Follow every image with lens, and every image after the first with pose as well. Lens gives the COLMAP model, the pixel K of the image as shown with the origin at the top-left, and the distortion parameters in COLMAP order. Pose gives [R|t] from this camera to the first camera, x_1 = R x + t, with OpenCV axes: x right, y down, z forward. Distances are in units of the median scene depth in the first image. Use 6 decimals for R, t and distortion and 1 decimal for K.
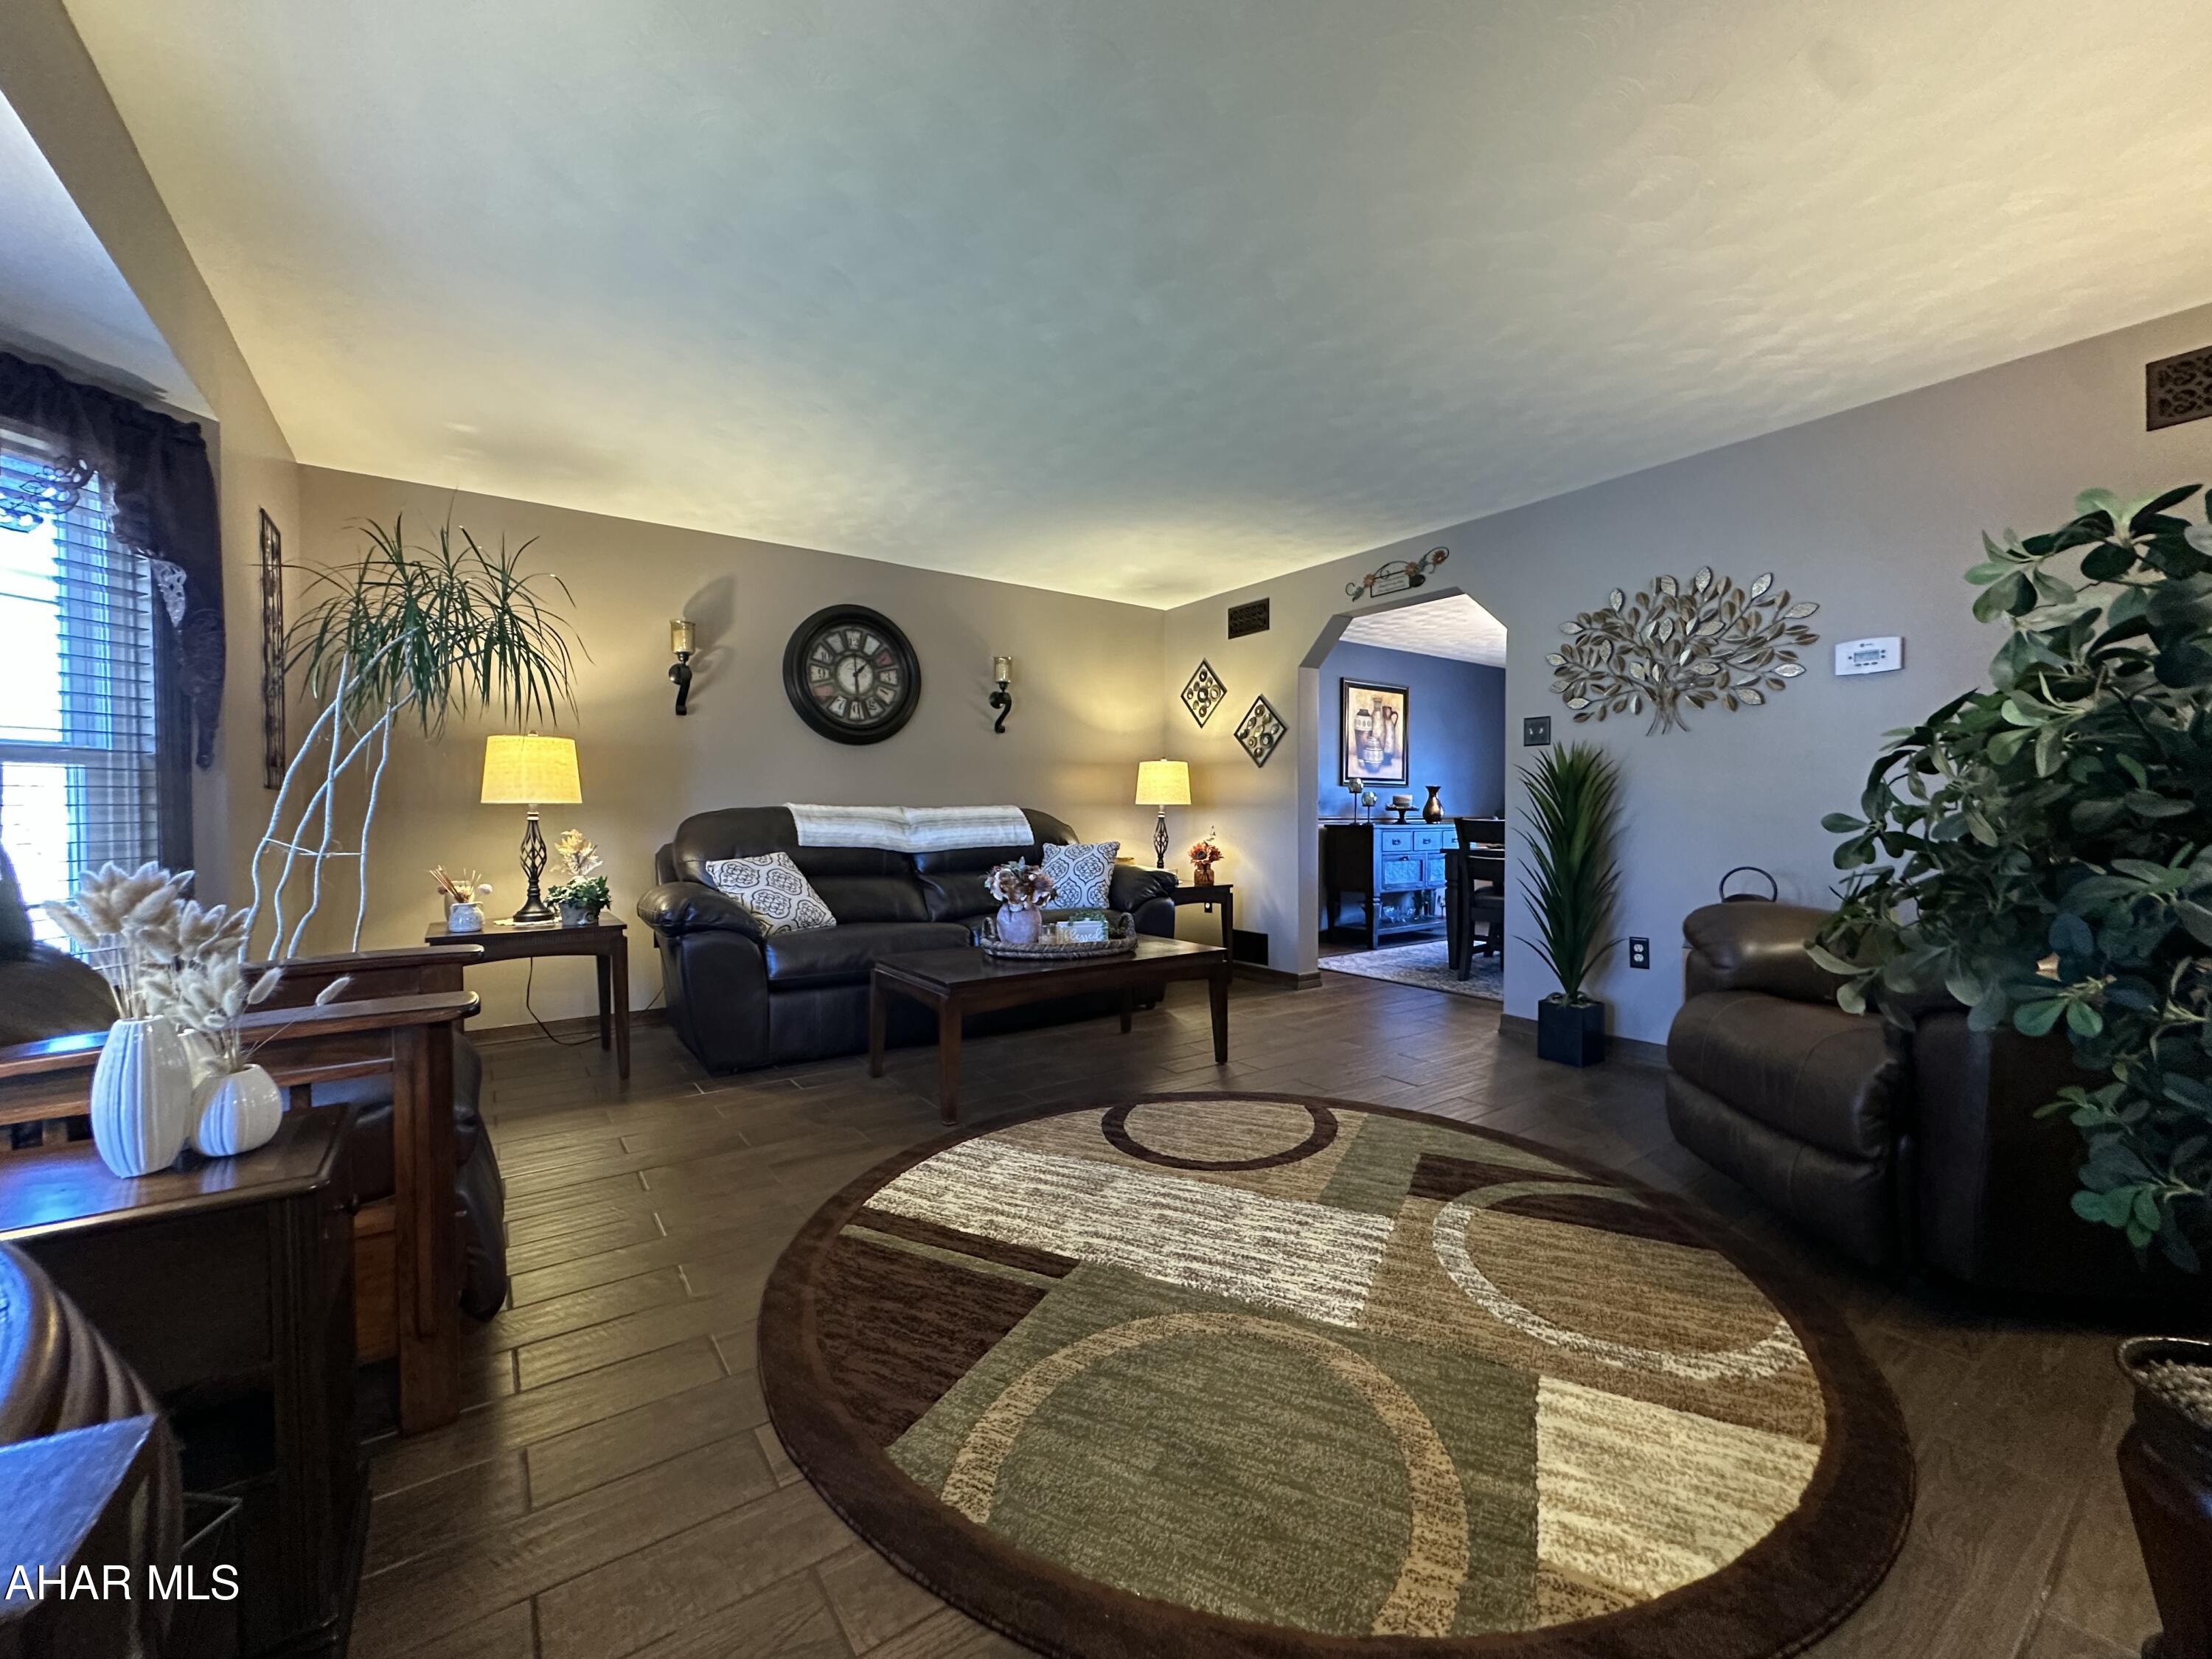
lens RADIAL K [[880.6, 0, 1092.3], [0, 880.6, 822.7], [0, 0, 1]] dist [-0.004257, -0.000563]
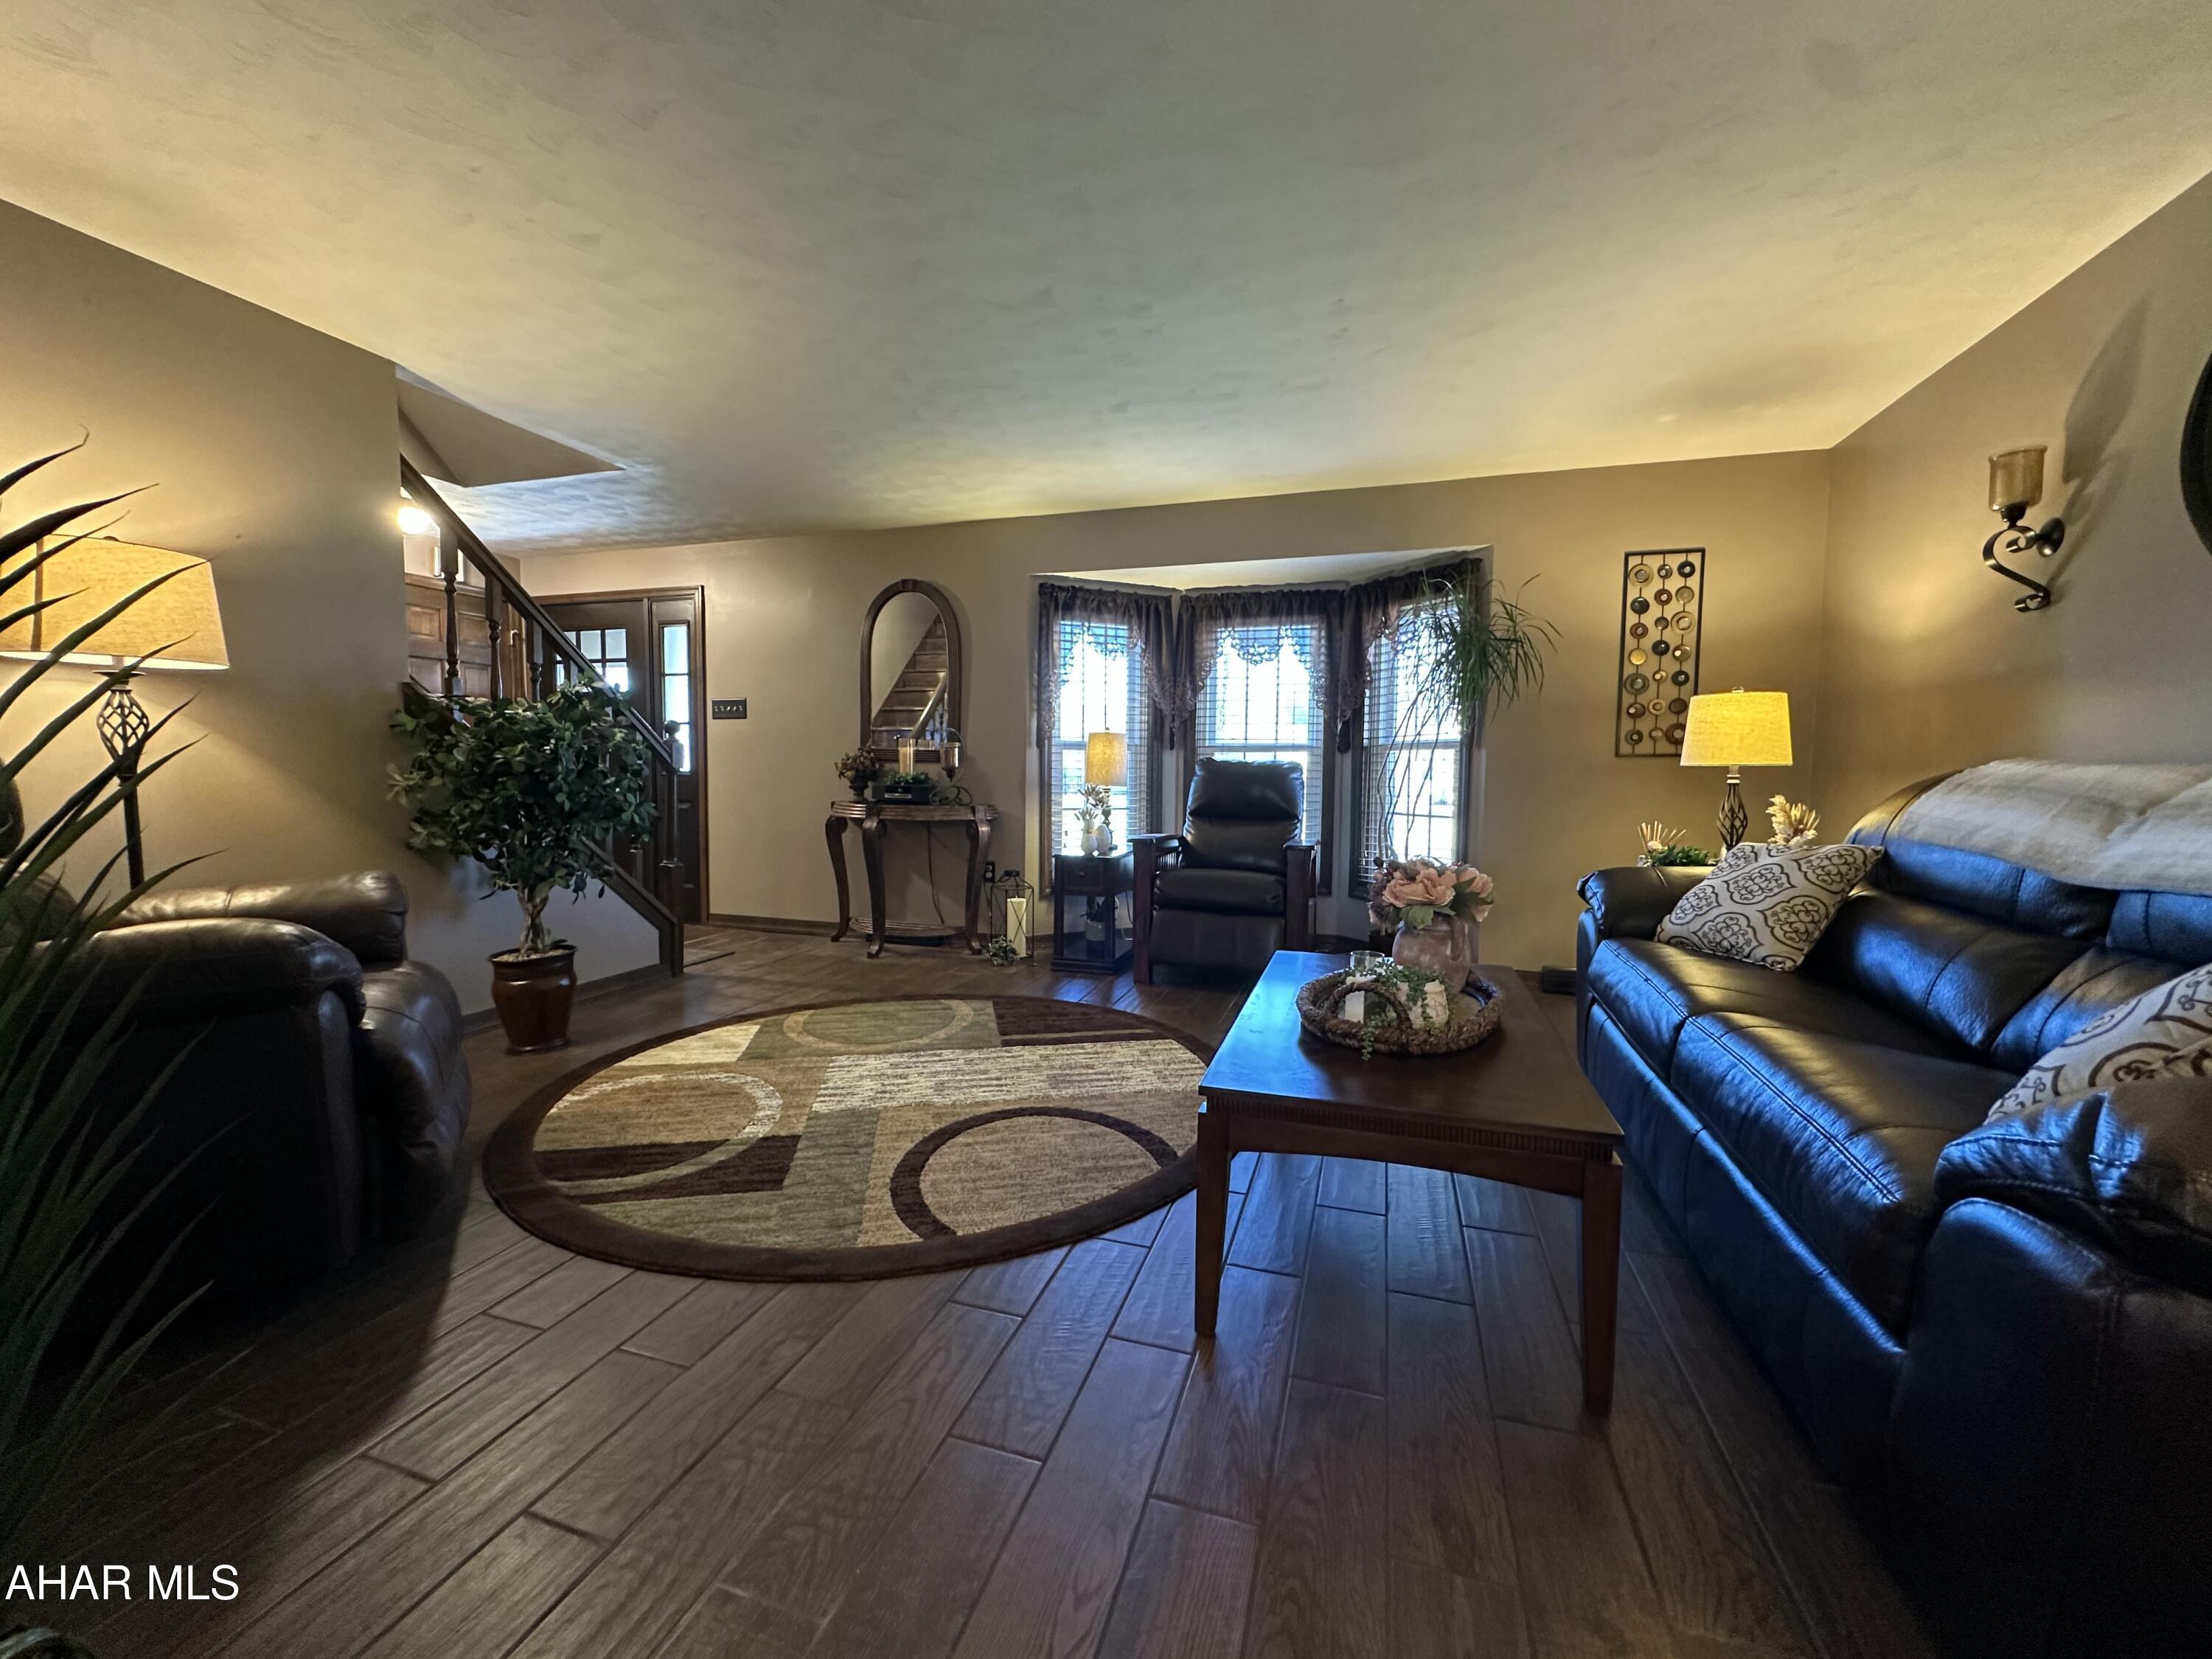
lens RADIAL K [[880.6, 0, 1103.6], [0, 880.6, 832.0], [0, 0, 1]] dist [-0.004257, -0.000563]
pose [[-0.790144, 0.035962, -0.611865, 0.664854], [-0.014641, 0.996885, 0.077498, -0.022482], [0.612746, 0.070193, -0.787156, 1.915475]]
